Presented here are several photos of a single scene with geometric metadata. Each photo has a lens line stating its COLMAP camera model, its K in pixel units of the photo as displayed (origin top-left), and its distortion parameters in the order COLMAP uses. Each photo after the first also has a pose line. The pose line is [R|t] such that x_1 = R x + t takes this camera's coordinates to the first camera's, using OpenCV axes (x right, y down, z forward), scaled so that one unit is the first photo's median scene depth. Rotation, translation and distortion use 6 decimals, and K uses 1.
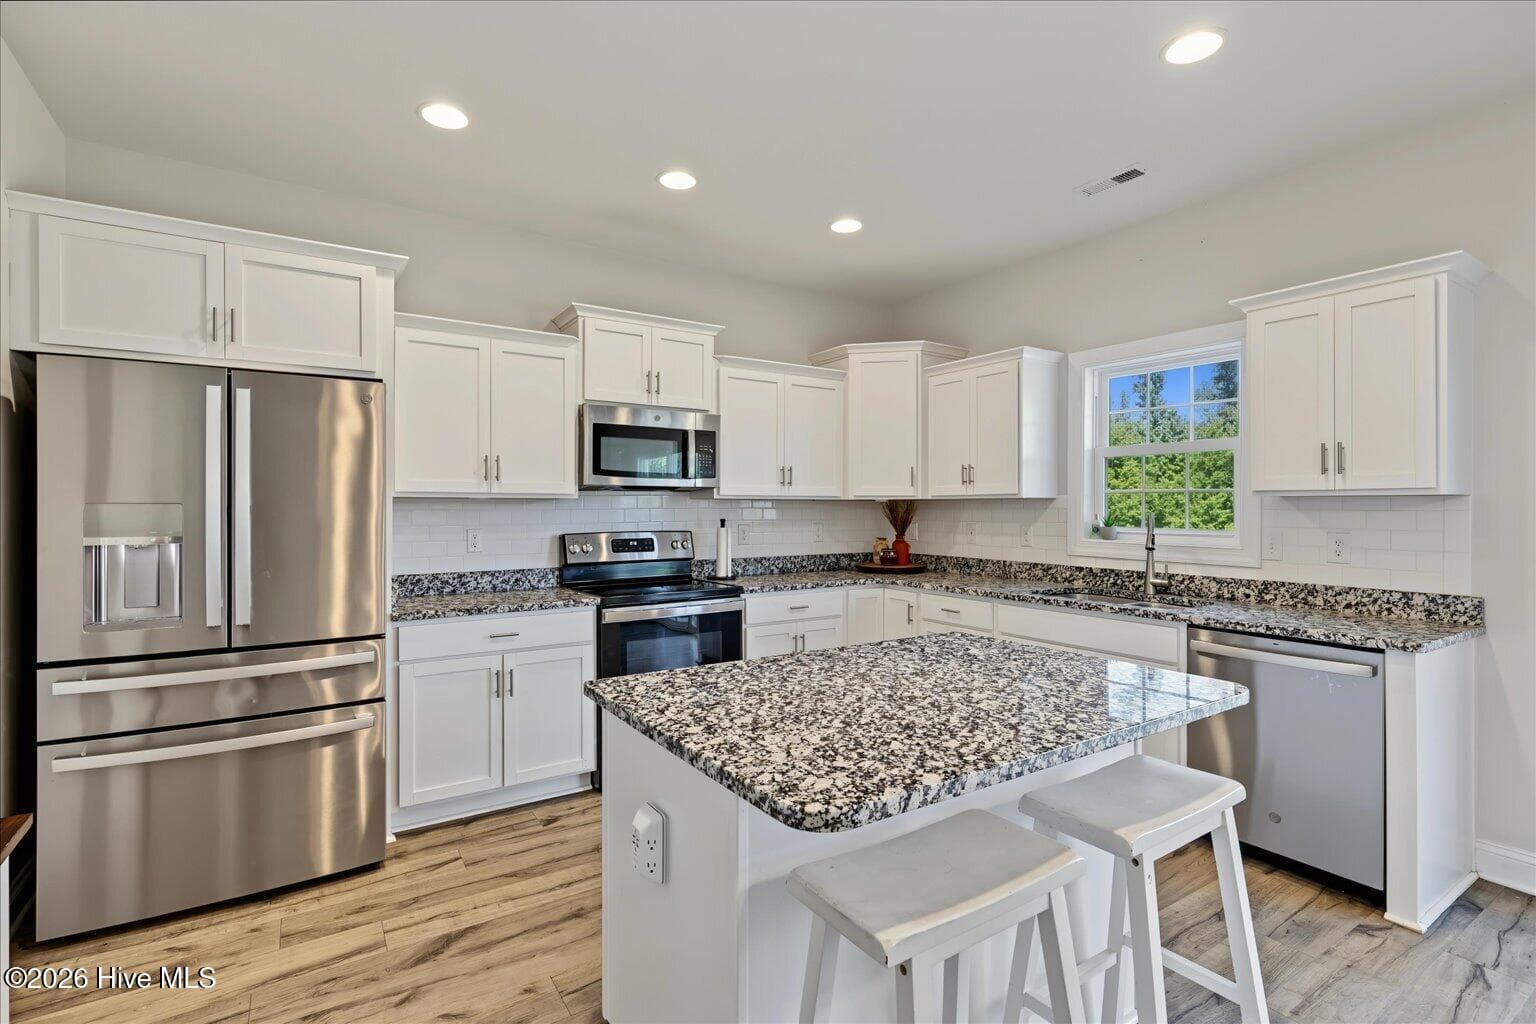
lens RADIAL K [[736.7, 0, 775.0], [0, 736.7, 518.0], [0, 0, 1]] dist [0.005207, -0.000308]
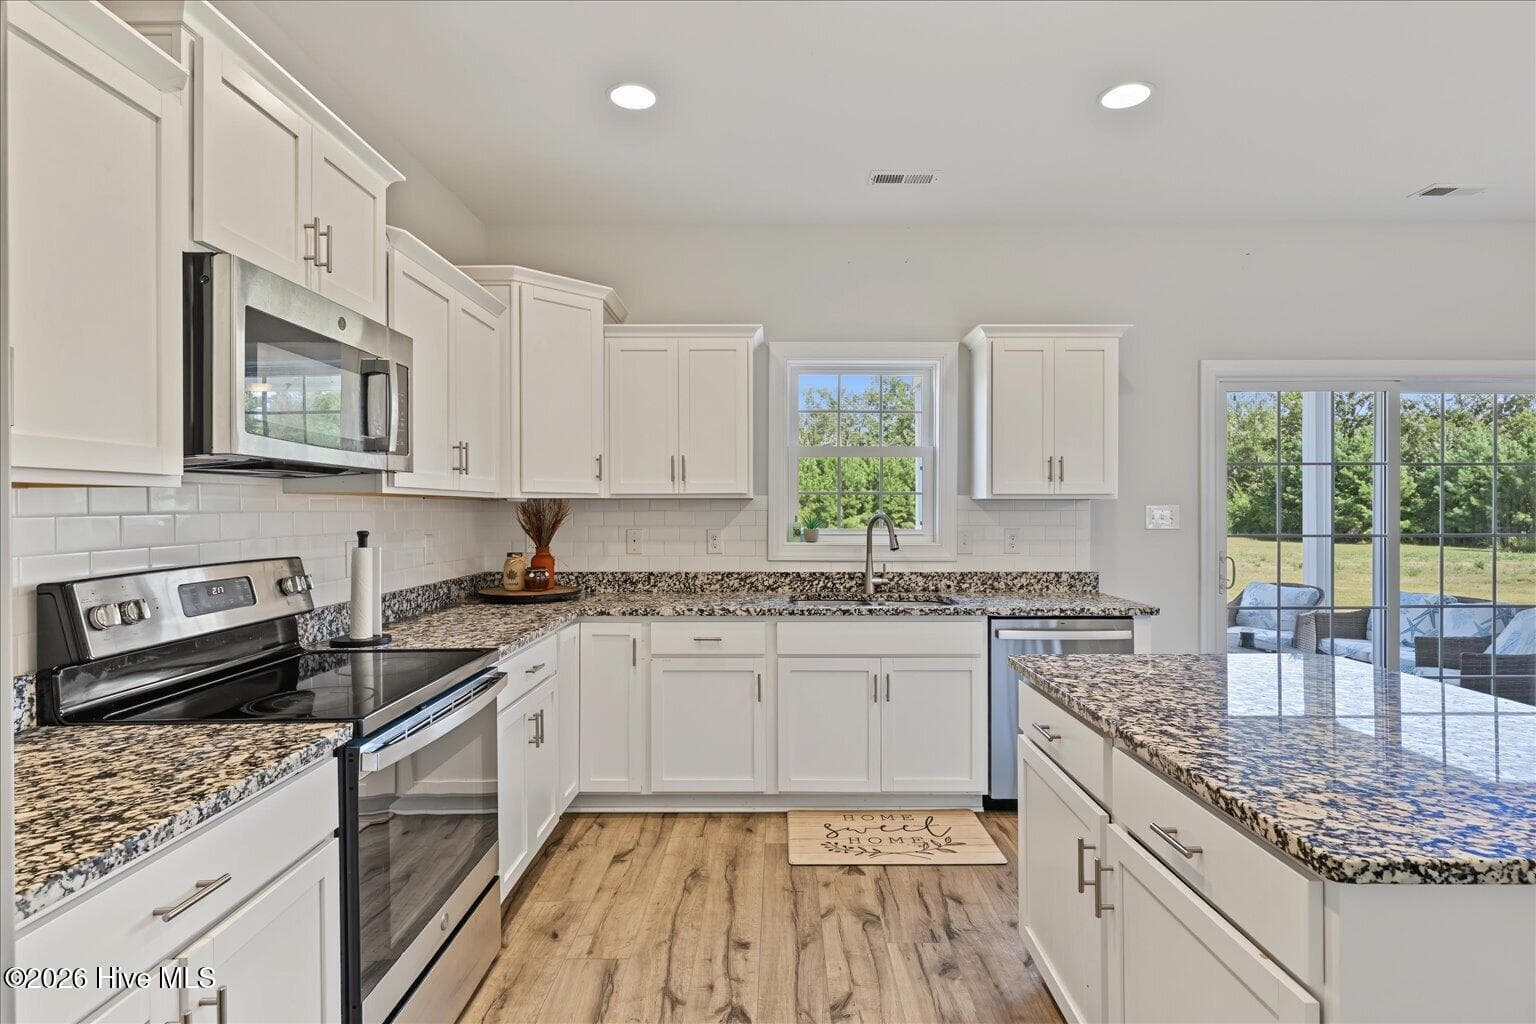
lens RADIAL K [[776.8, 0, 774.0], [0, 776.8, 509.0], [0, 0, 1]] dist [0.002948, -0.001024]
pose [[0.541027, -0.001245, 0.841004, -0.430418], [0.013910, 0.999875, -0.007469, -0.007220], [-0.840890, 0.015739, 0.540977, 0.490246]]
